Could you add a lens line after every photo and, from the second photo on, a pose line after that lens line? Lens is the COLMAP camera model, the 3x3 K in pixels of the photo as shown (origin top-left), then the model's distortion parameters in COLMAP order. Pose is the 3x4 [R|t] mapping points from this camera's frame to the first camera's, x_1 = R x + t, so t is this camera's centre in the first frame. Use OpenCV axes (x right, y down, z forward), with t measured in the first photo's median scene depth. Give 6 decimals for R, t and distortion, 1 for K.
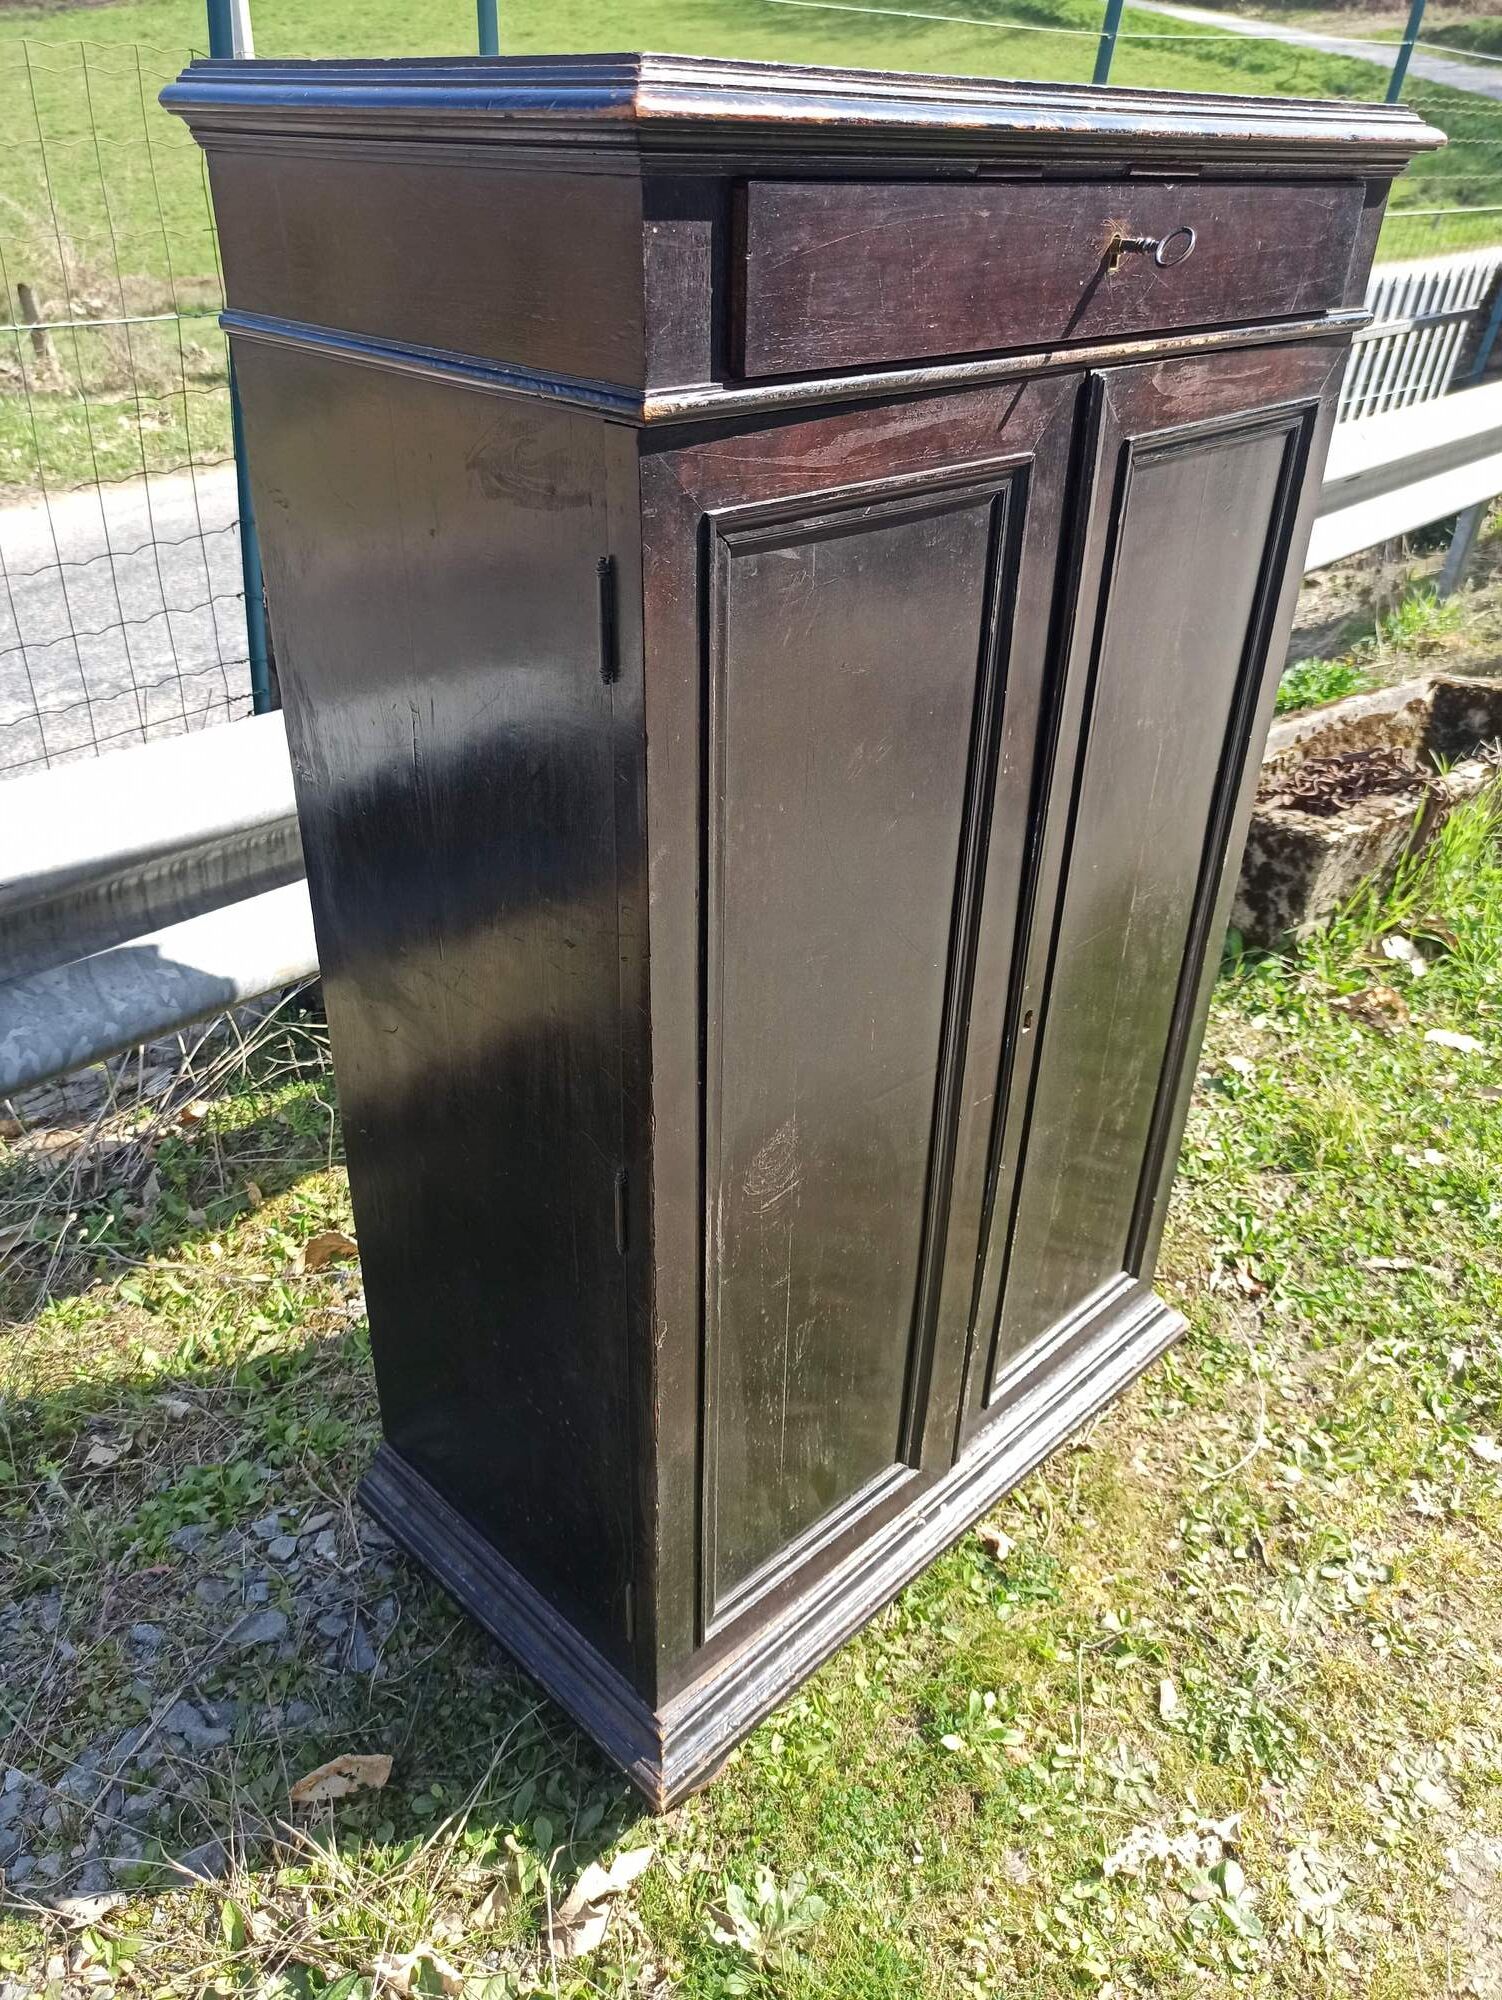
lens RADIAL K [[1457.2, 0, 752.7], [0, 1457.2, 999.3], [0, 0, 1]] dist [0.041778, -0.034531]
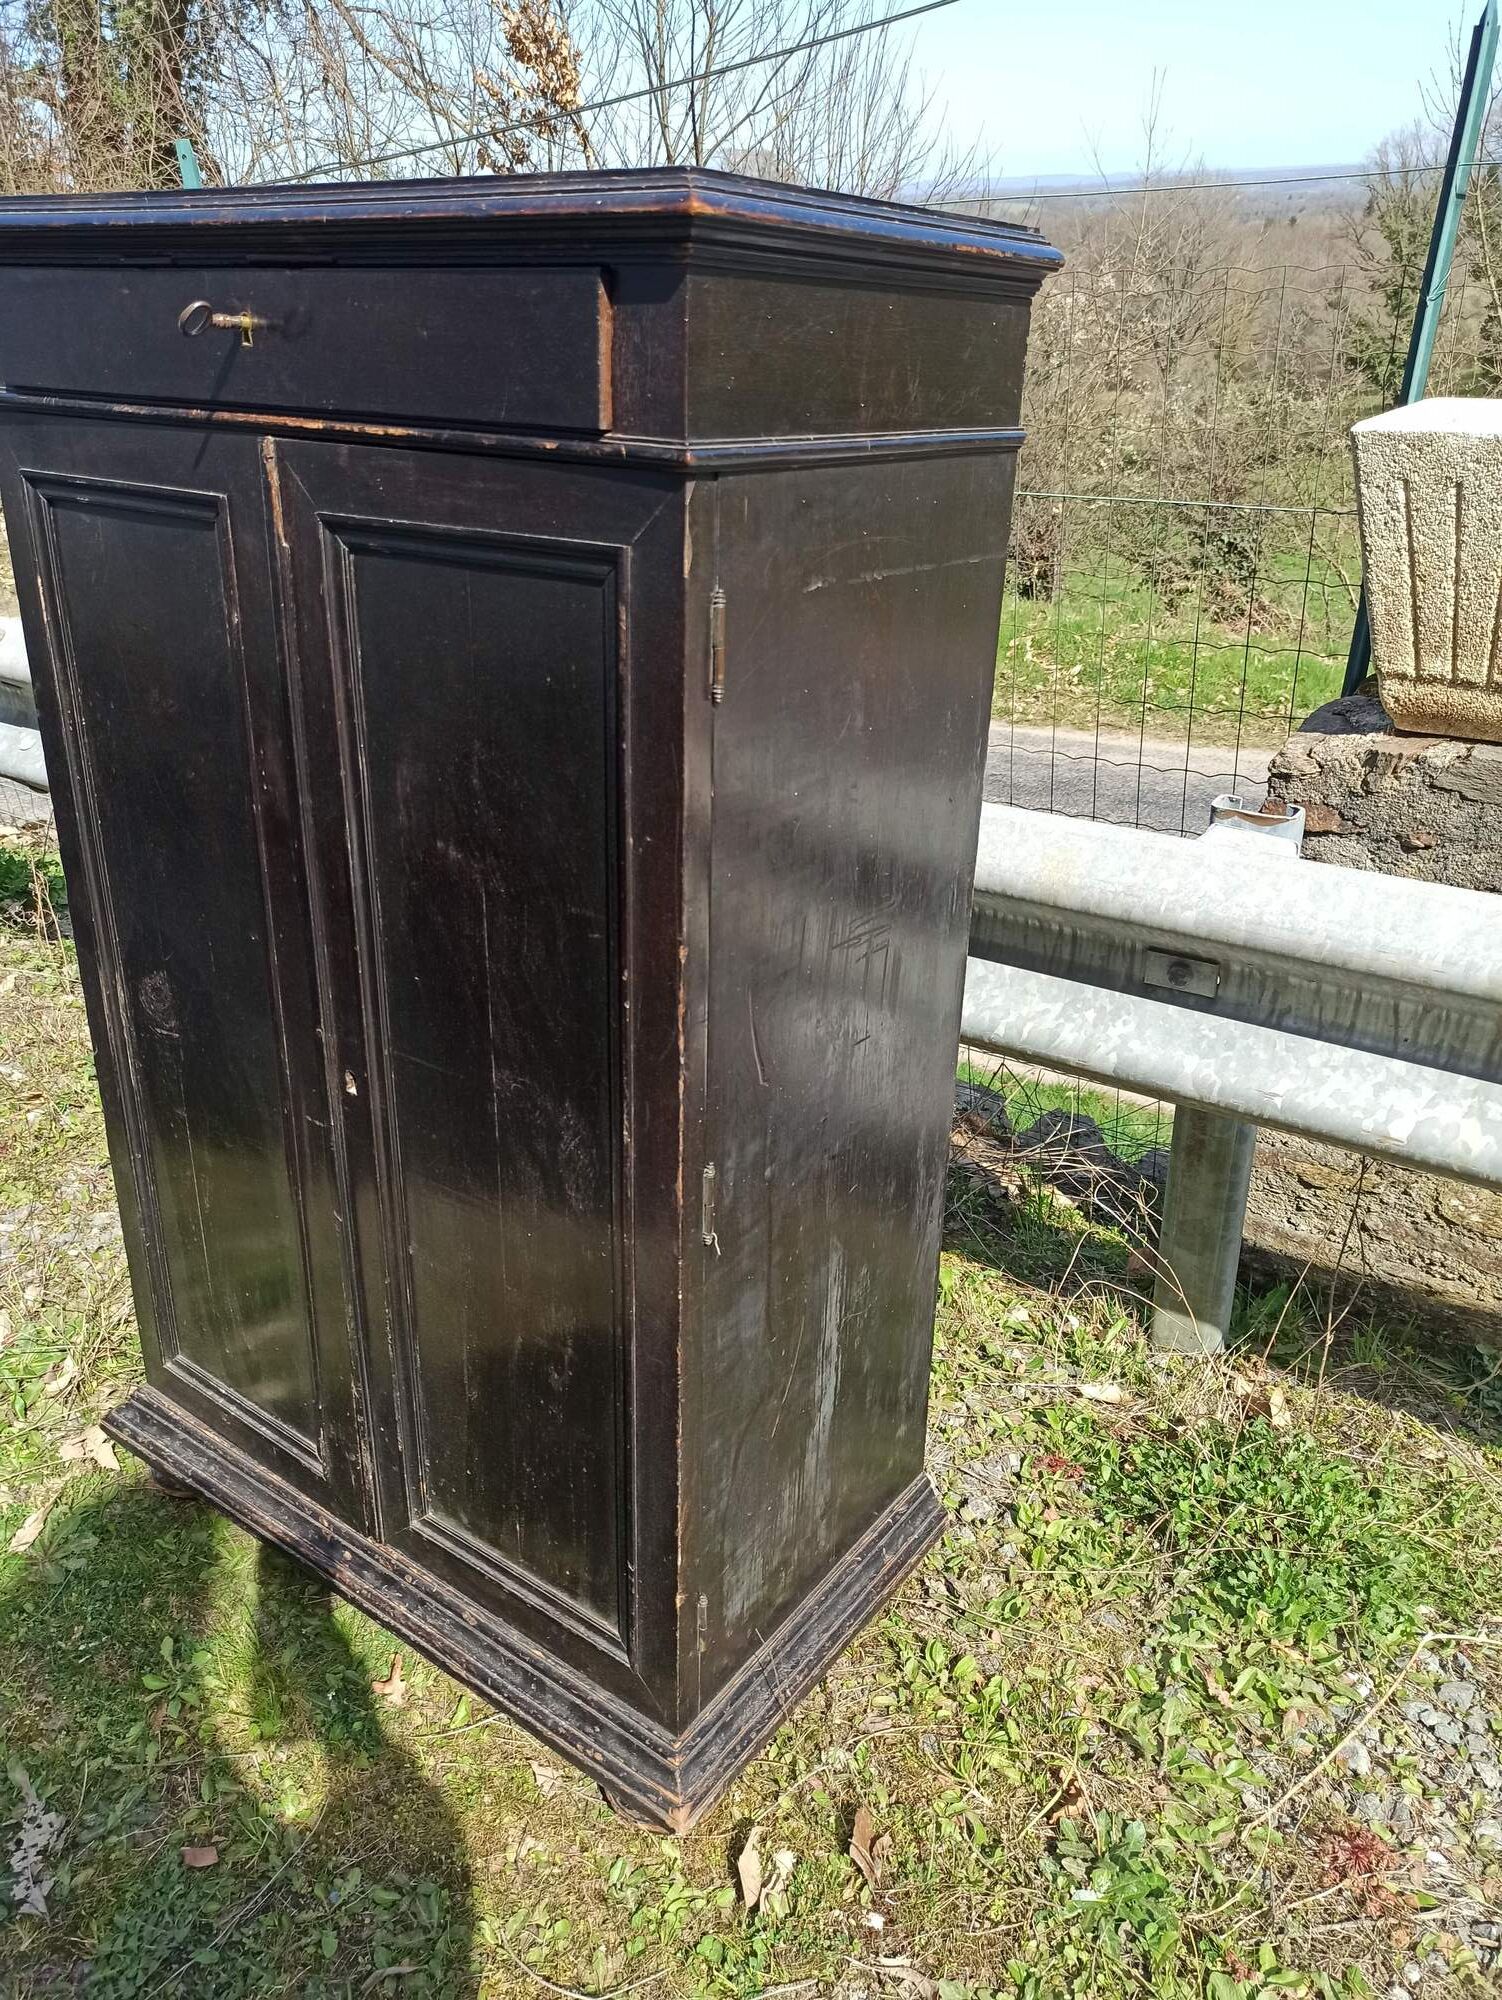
lens RADIAL K [[1457.2, 0, 752.7], [0, 1457.2, 999.3], [0, 0, 1]] dist [0.041778, -0.034531]
pose [[0.164378, 0.381193, -0.909765, 1.497759], [-0.519881, 0.817291, 0.248514, -0.565460], [0.838274, 0.432119, 0.332519, 1.161913]]
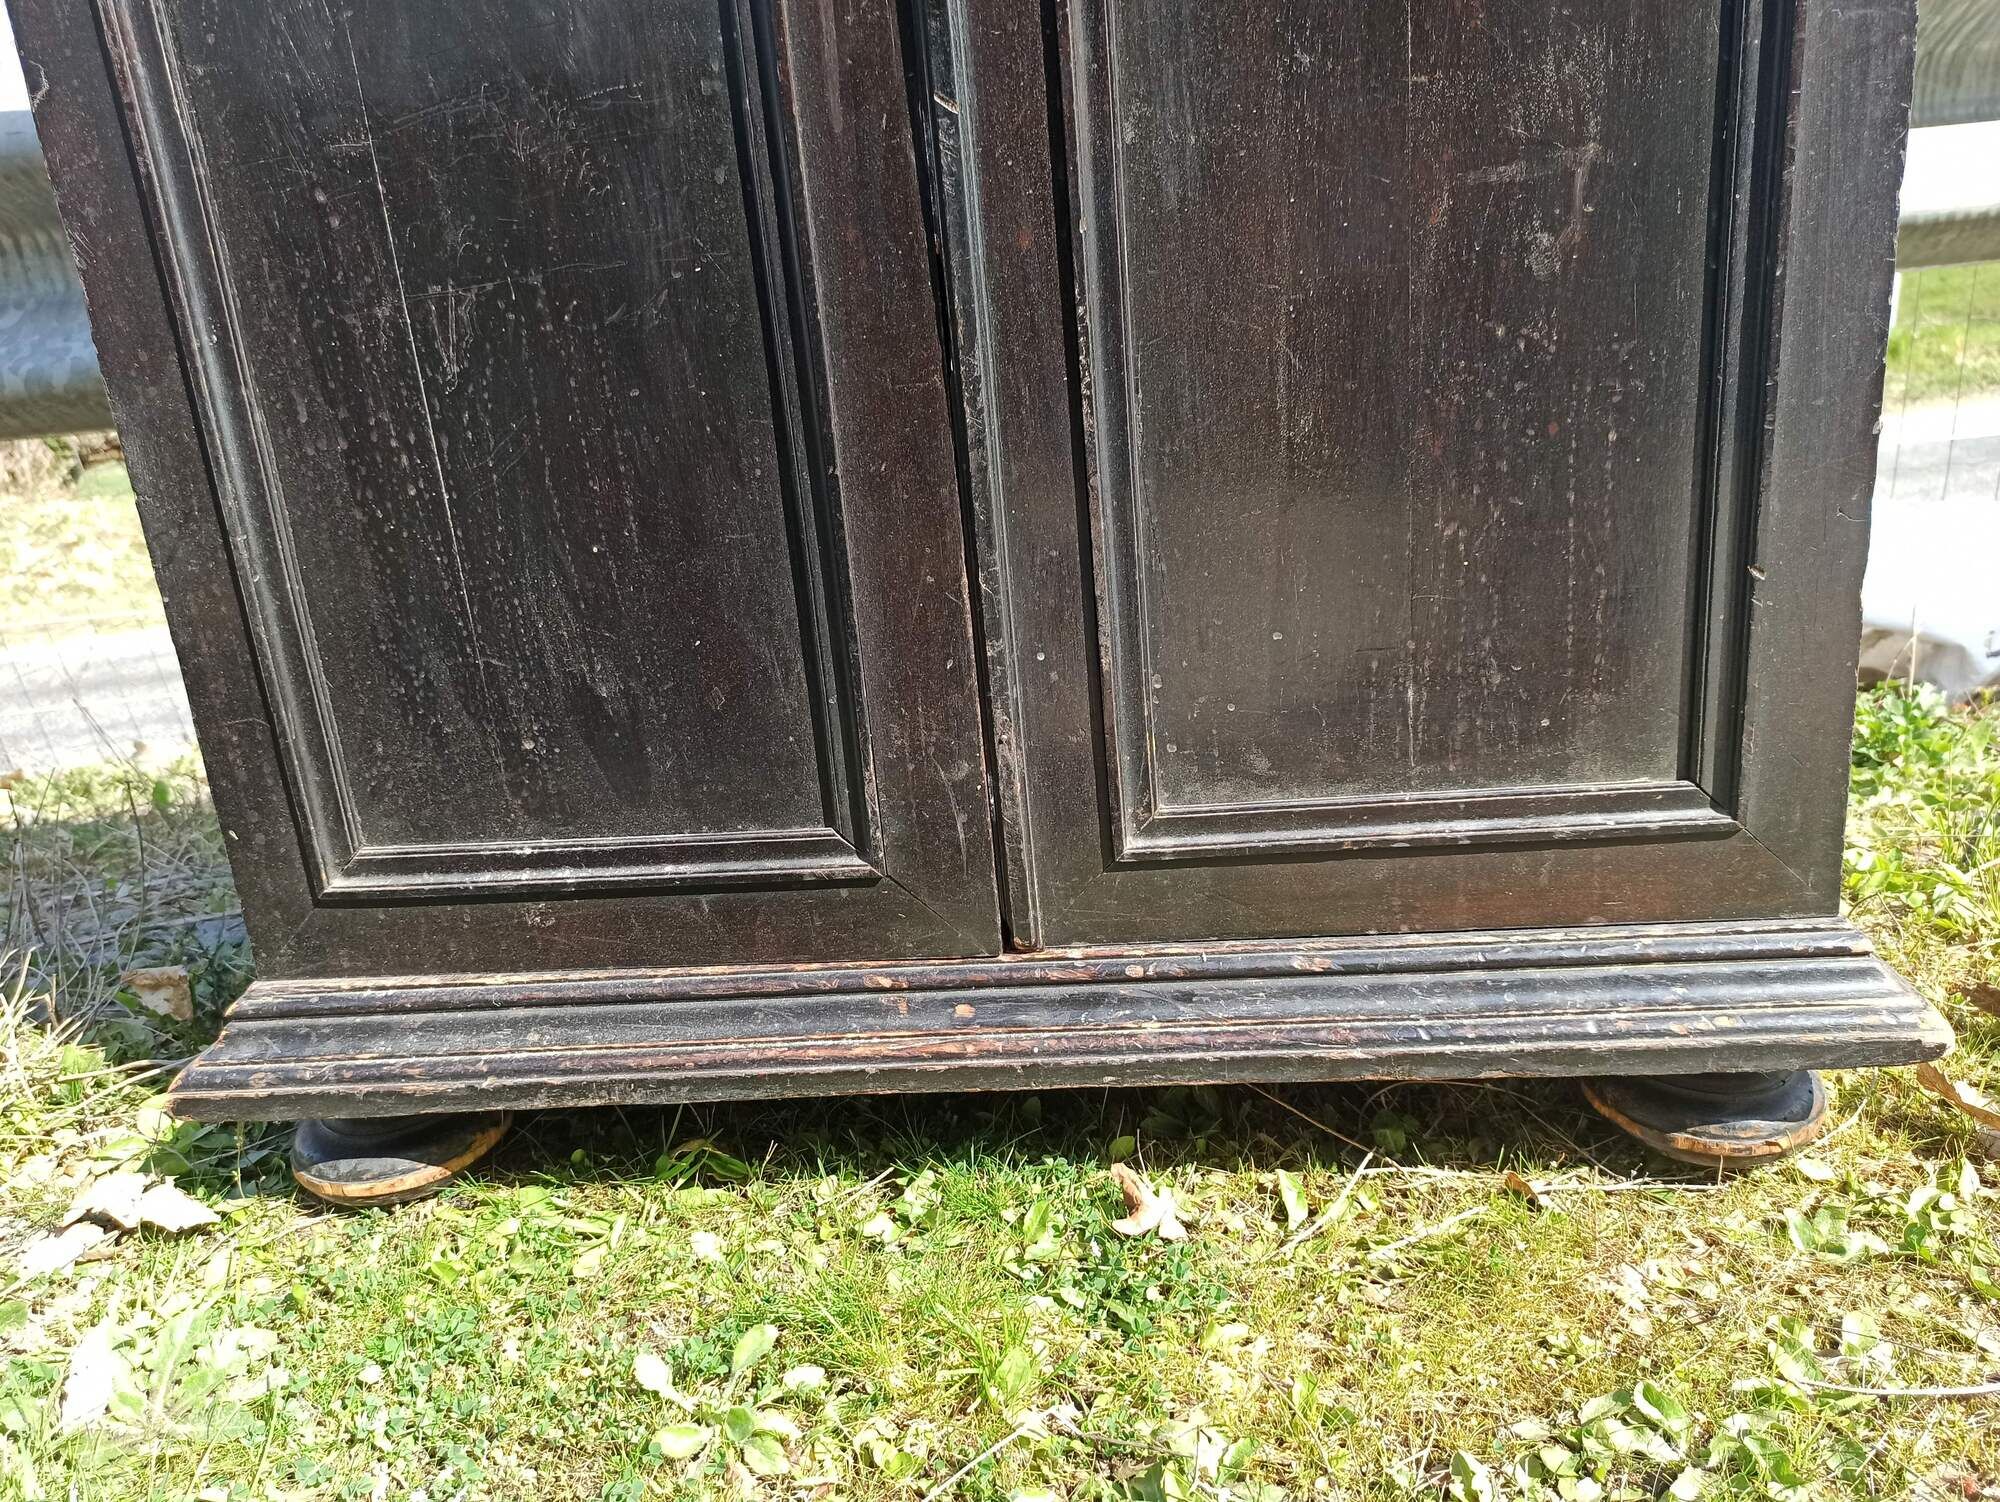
lens RADIAL K [[1498.2, 0, 992.4], [0, 1498.2, 750.4], [0, 0, 1]] dist [0.047206, -0.054422]
pose [[0.651420, 0.164941, -0.740572, 0.778479], [-0.296630, 0.953760, -0.048499, 0.450583], [0.698328, 0.251270, 0.670225, 1.033162]]
